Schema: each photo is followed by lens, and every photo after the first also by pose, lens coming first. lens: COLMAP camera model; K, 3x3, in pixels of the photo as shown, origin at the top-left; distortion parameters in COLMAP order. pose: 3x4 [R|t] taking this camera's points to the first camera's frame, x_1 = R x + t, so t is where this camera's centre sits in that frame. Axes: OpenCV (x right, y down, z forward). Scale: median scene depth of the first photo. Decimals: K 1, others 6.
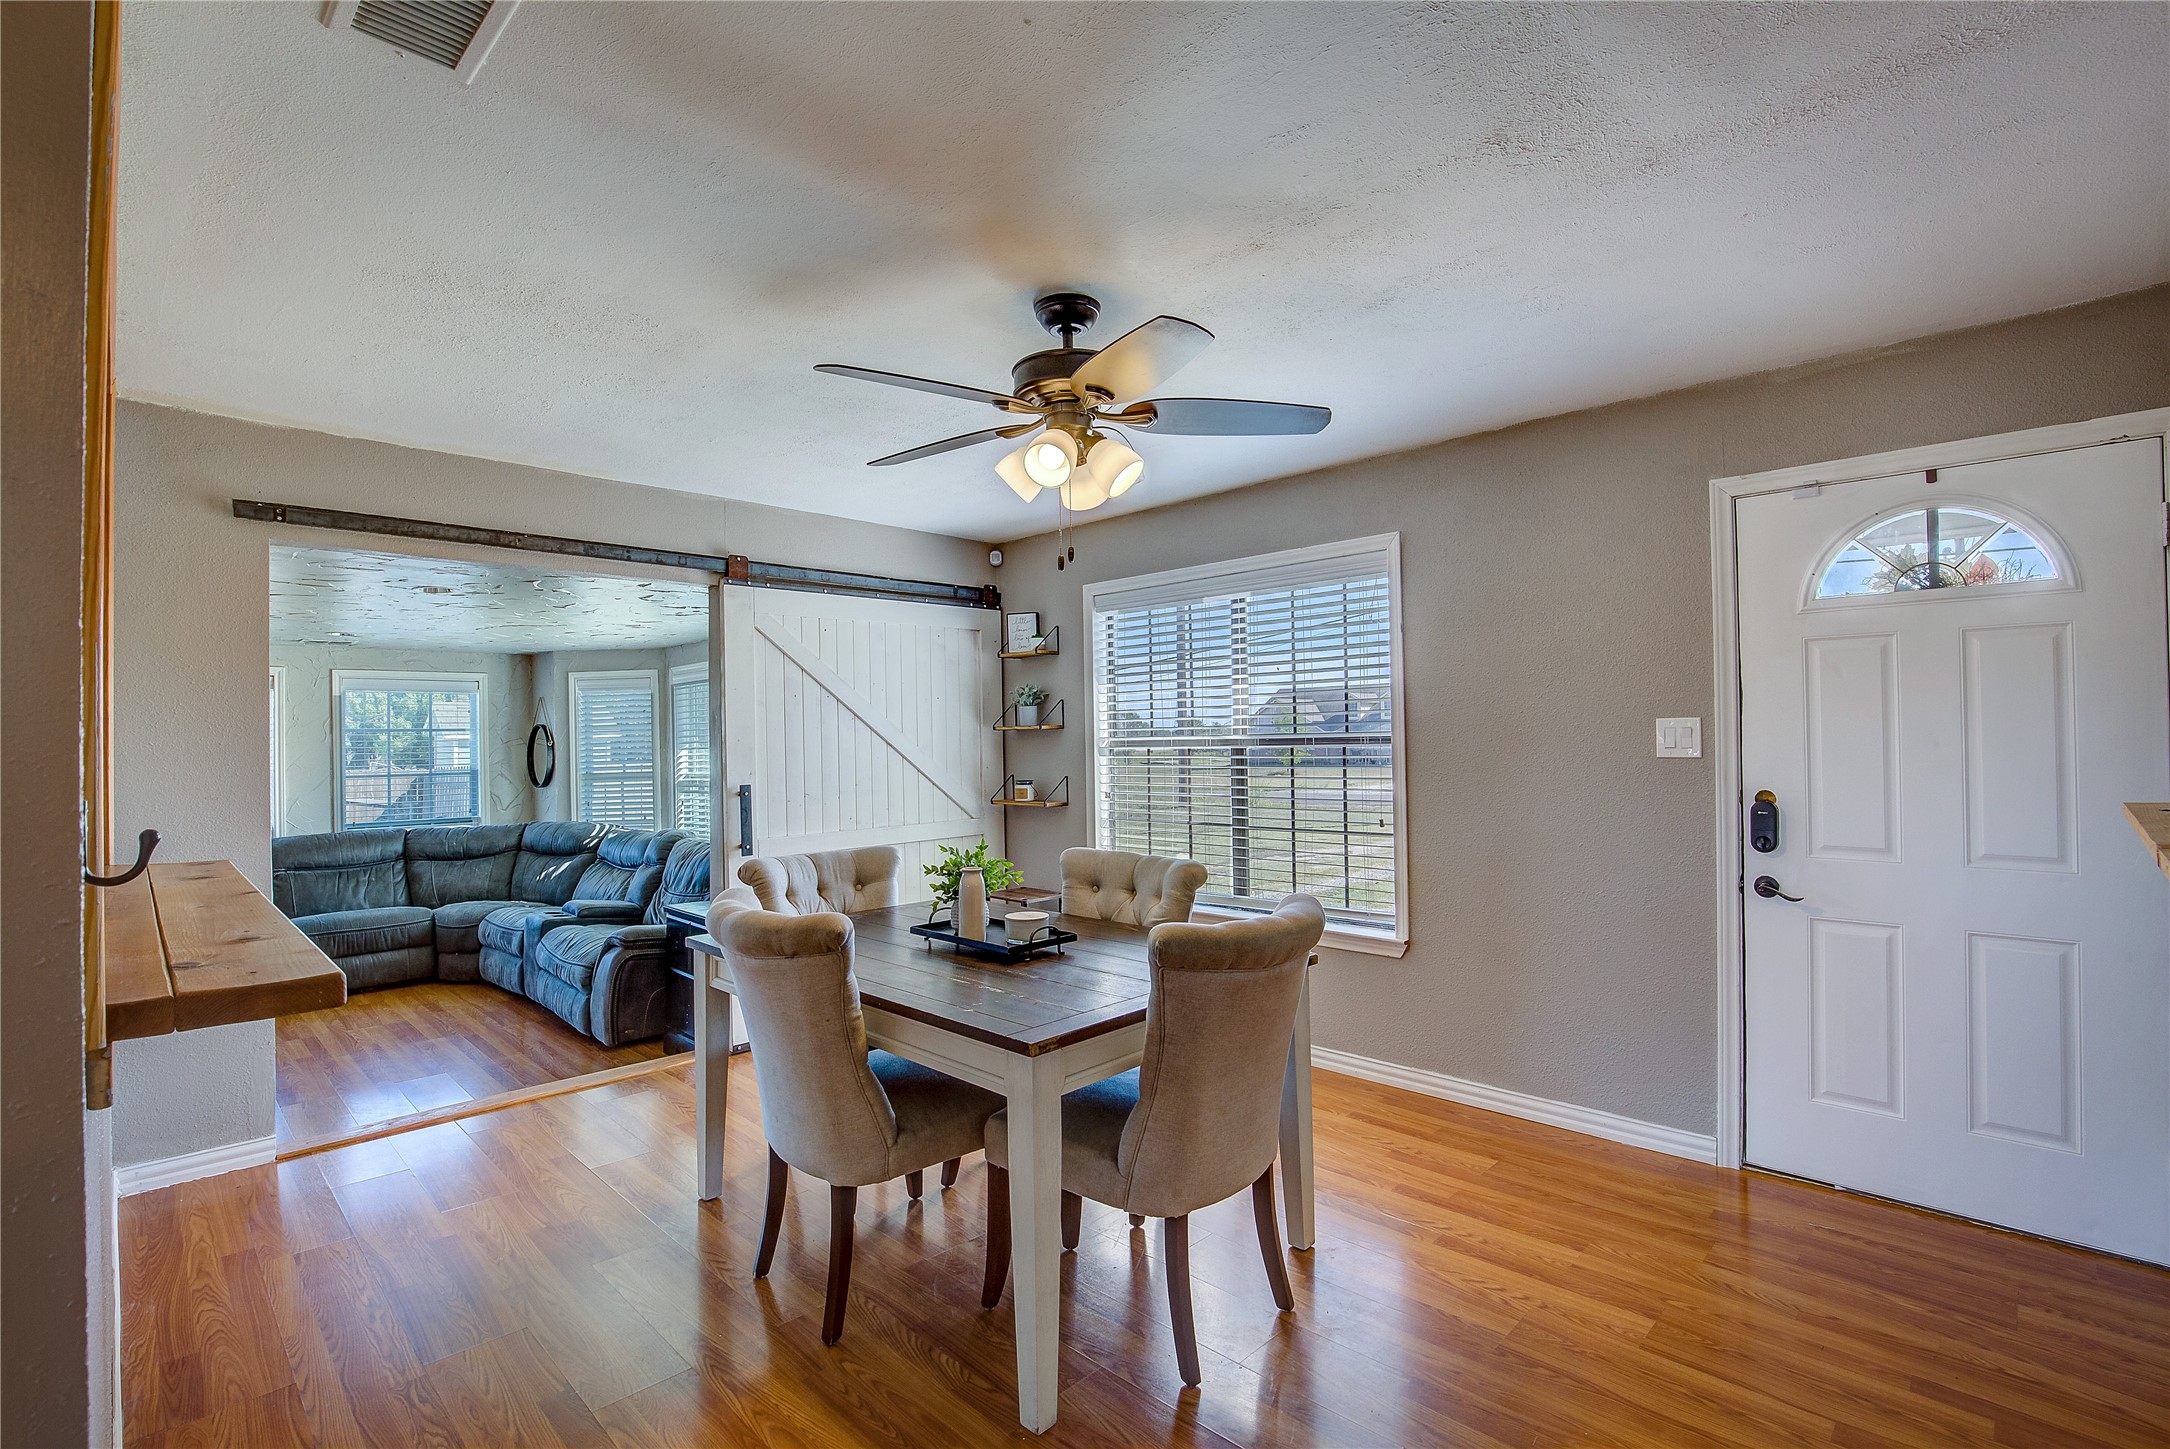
lens RADIAL K [[985.2, 0, 1097.3], [0, 985.2, 723.7], [0, 0, 1]] dist [-0.024354, 0.001238]
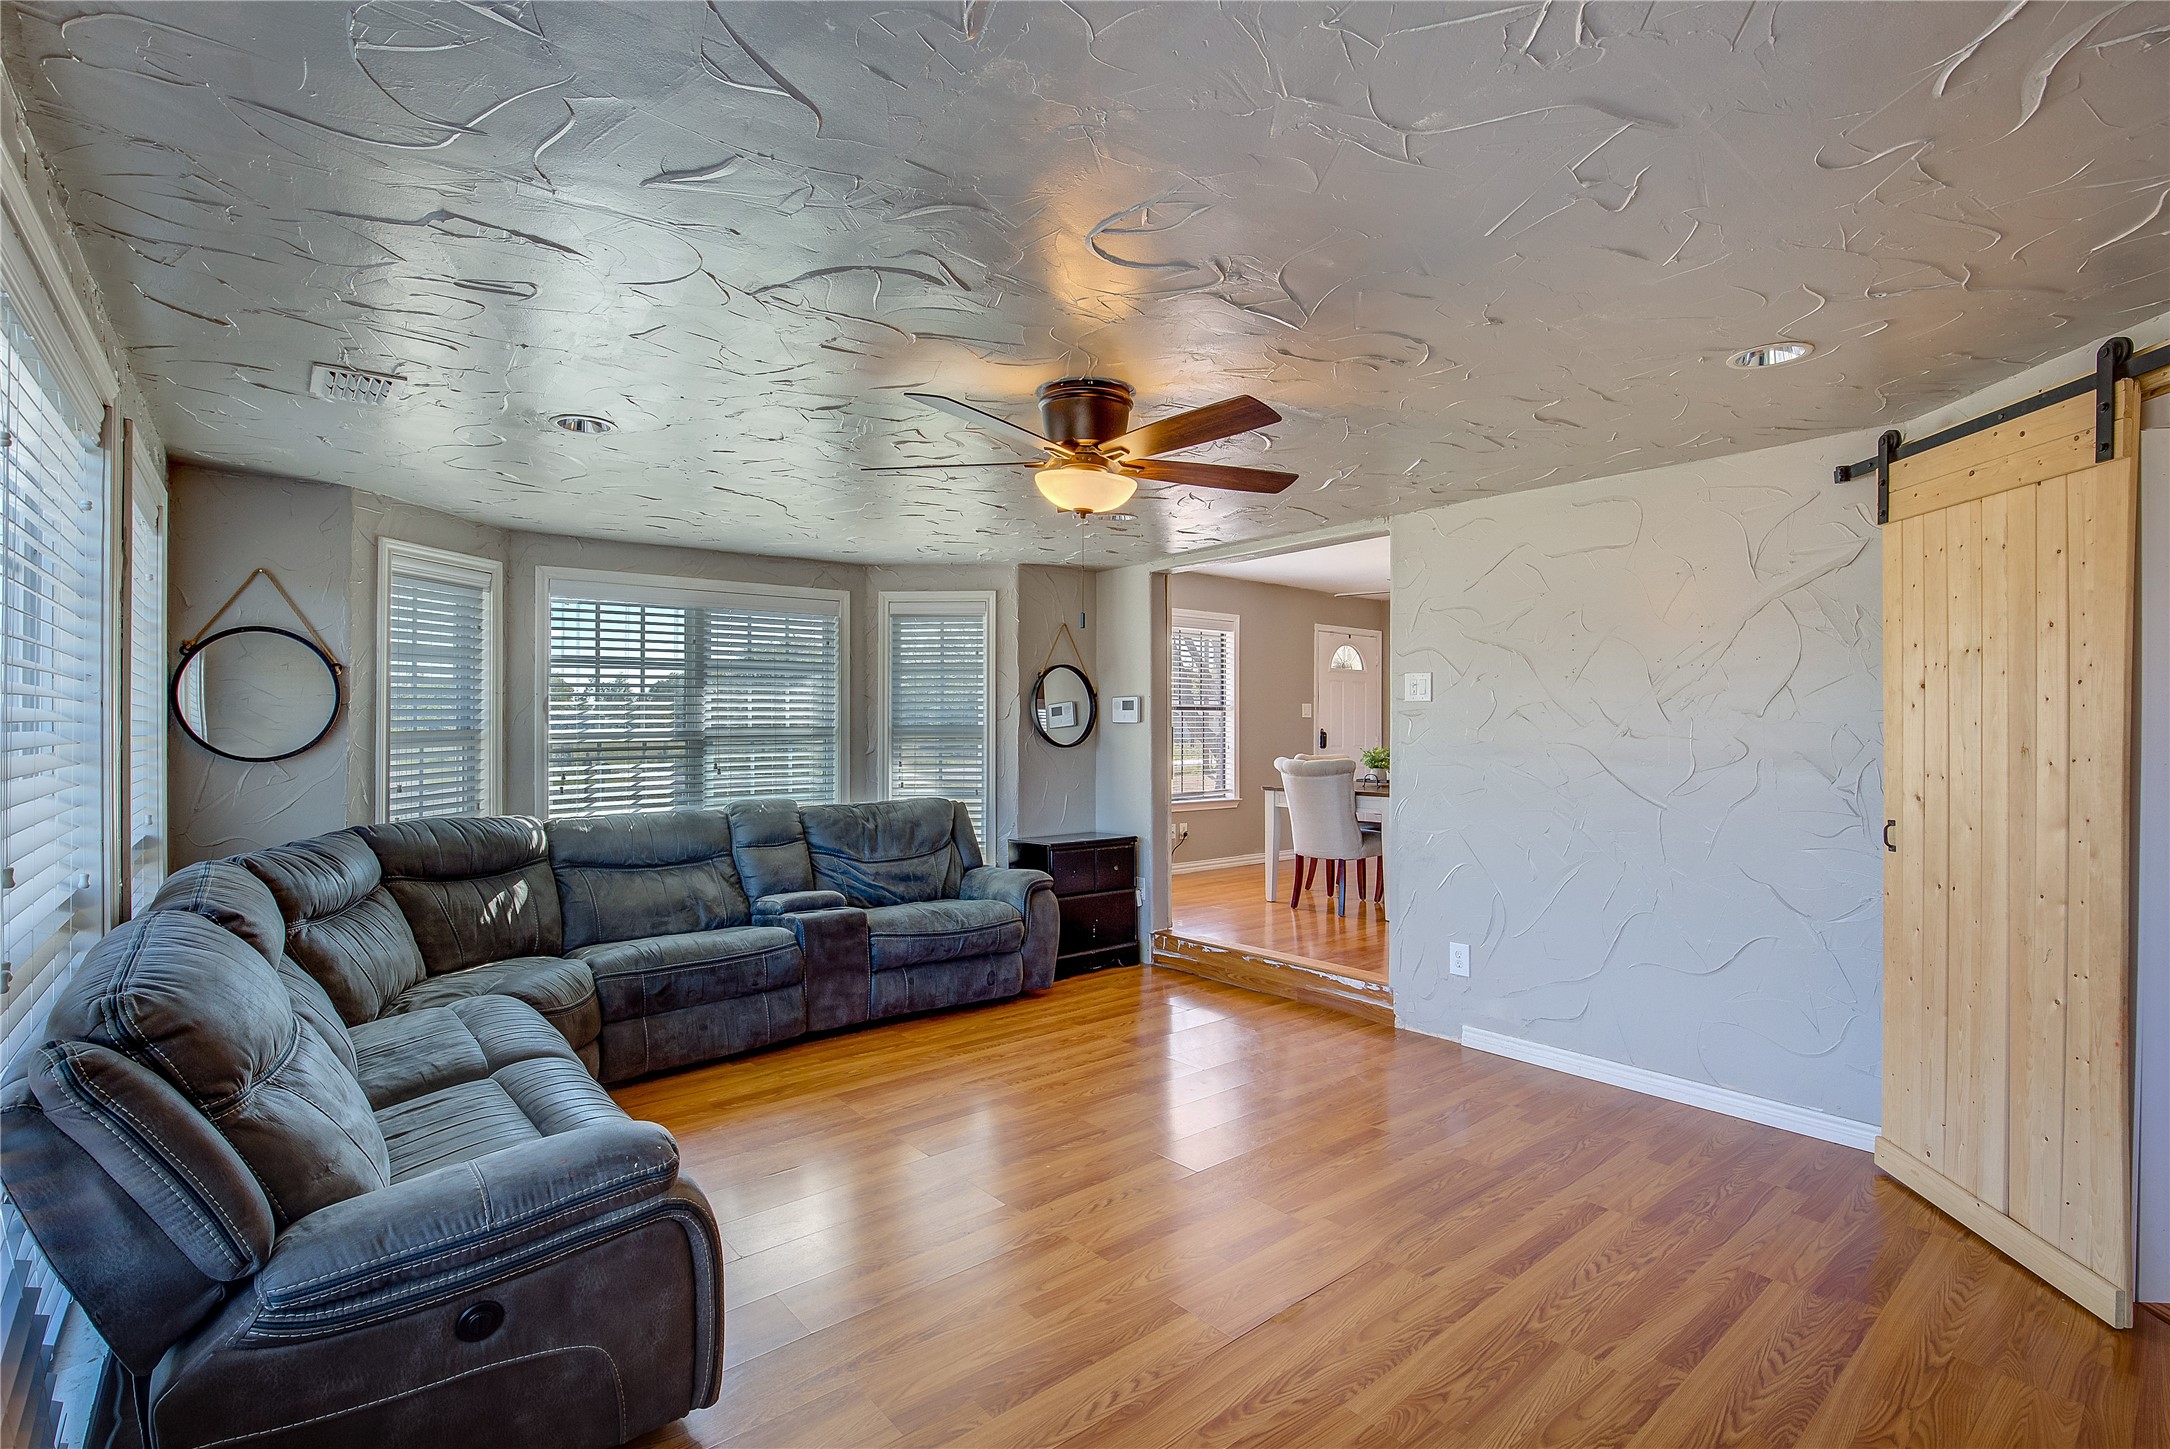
lens RADIAL K [[985.2, 0, 1097.3], [0, 985.2, 723.7], [0, 0, 1]] dist [-0.024354, 0.001238]
pose [[0.093545, 0.024628, 0.995310, -1.077850], [-0.012828, 0.999641, -0.023529, 0.058362], [-0.995532, -0.010567, 0.093827, 0.613868]]
